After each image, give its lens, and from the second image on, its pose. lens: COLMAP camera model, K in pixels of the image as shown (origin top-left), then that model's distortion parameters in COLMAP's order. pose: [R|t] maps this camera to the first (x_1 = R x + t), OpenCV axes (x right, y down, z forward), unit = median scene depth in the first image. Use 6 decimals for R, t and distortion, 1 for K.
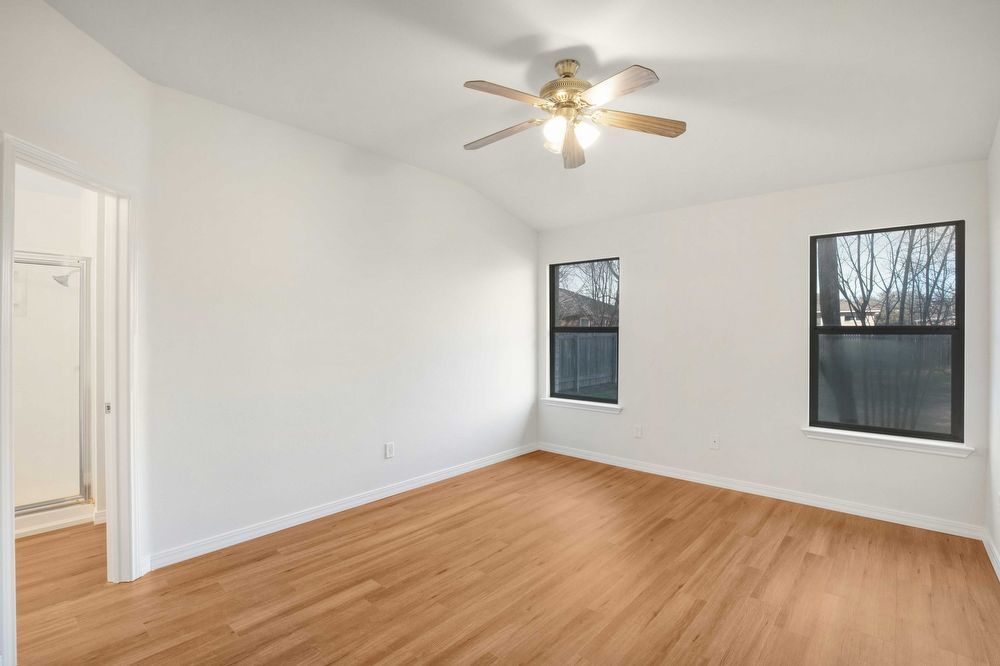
lens RADIAL K [[469.2, 0, 500.0], [0, 469.2, 333.0], [0, 0, 1]] dist [-0.001330, 0.000051]
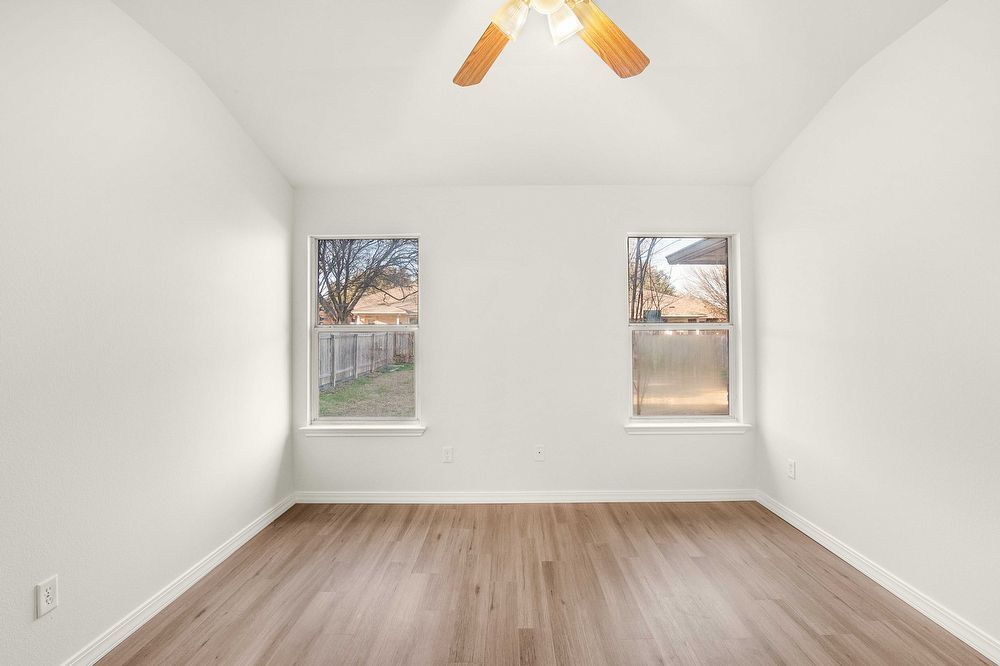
lens RADIAL K [[484.3, 0, 503.5], [0, 484.3, 327.5], [0, 0, 1]] dist [-0.012610, 0.000464]
pose [[0.757570, -0.006448, 0.652722, -0.200997], [0.013367, 0.999895, -0.005637, -0.002253], [-0.652617, 0.012995, 0.757577, 0.357680]]
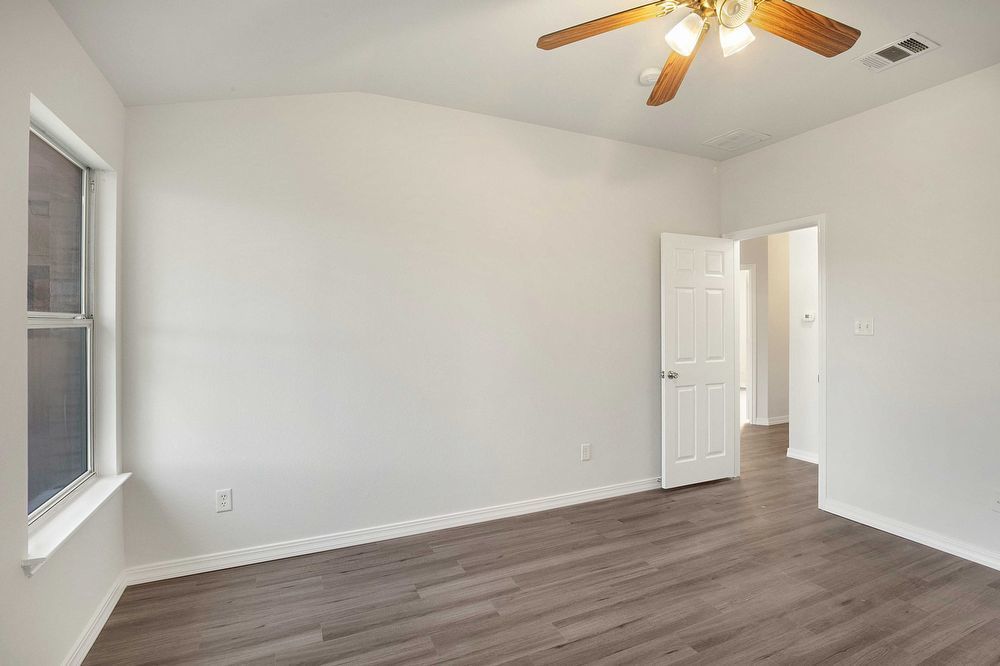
lens RADIAL K [[472.9, 0, 503.7], [0, 472.9, 329.7], [0, 0, 1]] dist [0.000074, 0.000095]
pose [[-0.912949, -0.008118, 0.407992, 0.092457], [-0.007164, 0.999967, 0.003865, 0.000100], [-0.408010, 0.000606, -0.912977, 1.106796]]
